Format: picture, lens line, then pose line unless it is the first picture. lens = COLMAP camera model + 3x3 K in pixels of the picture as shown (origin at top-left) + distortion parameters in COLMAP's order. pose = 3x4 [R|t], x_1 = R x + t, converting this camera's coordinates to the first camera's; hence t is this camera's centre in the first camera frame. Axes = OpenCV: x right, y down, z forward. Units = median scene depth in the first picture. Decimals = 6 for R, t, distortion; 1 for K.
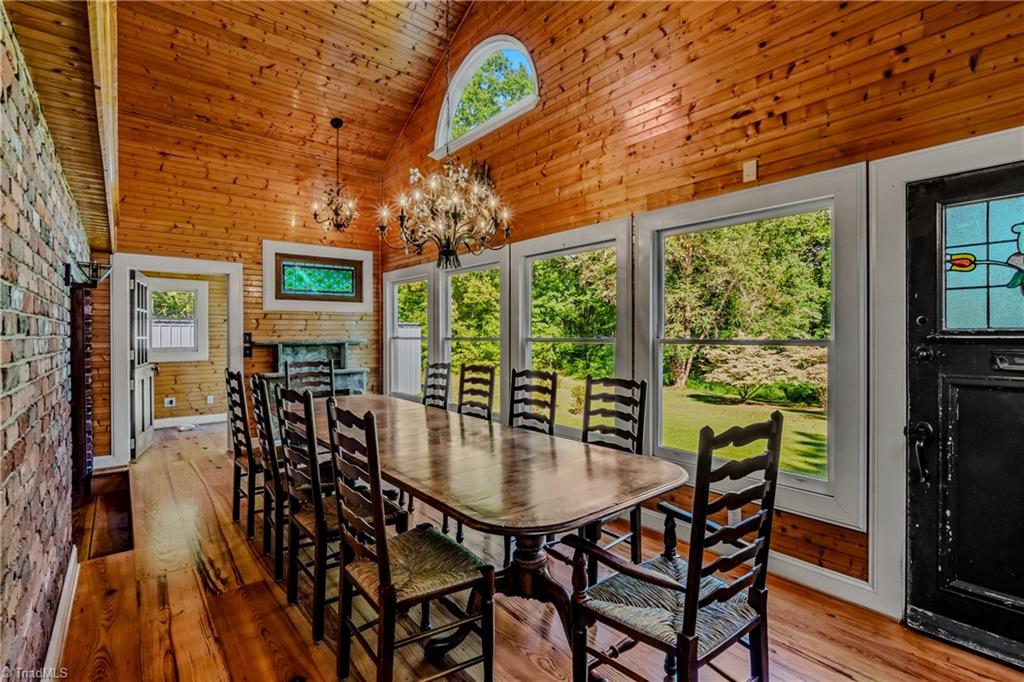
lens RADIAL K [[480.9, 0, 514.0], [0, 480.9, 335.2], [0, 0, 1]] dist [-0.001317, 0.000241]
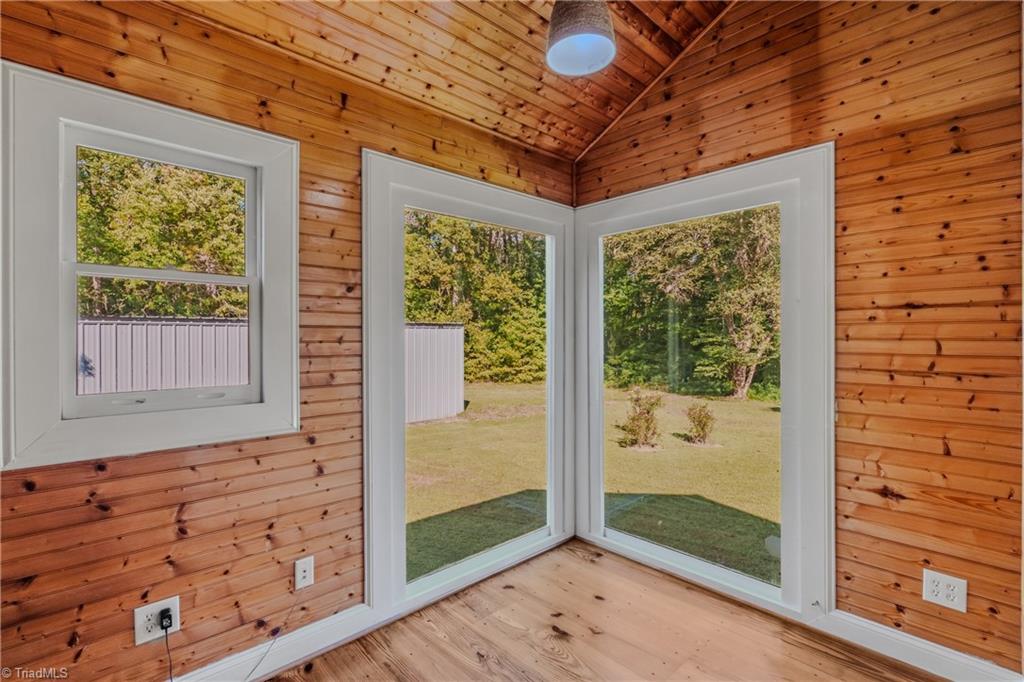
lens RADIAL K [[480.9, 0, 511.3], [0, 480.9, 340.4], [0, 0, 1]] dist [-0.001317, 0.000241]
pose [[0.998483, 0.000044, 0.055064, -0.116287], [-0.000362, 0.999983, 0.005768, -0.000343], [-0.055063, -0.005779, 0.998466, 0.157972]]
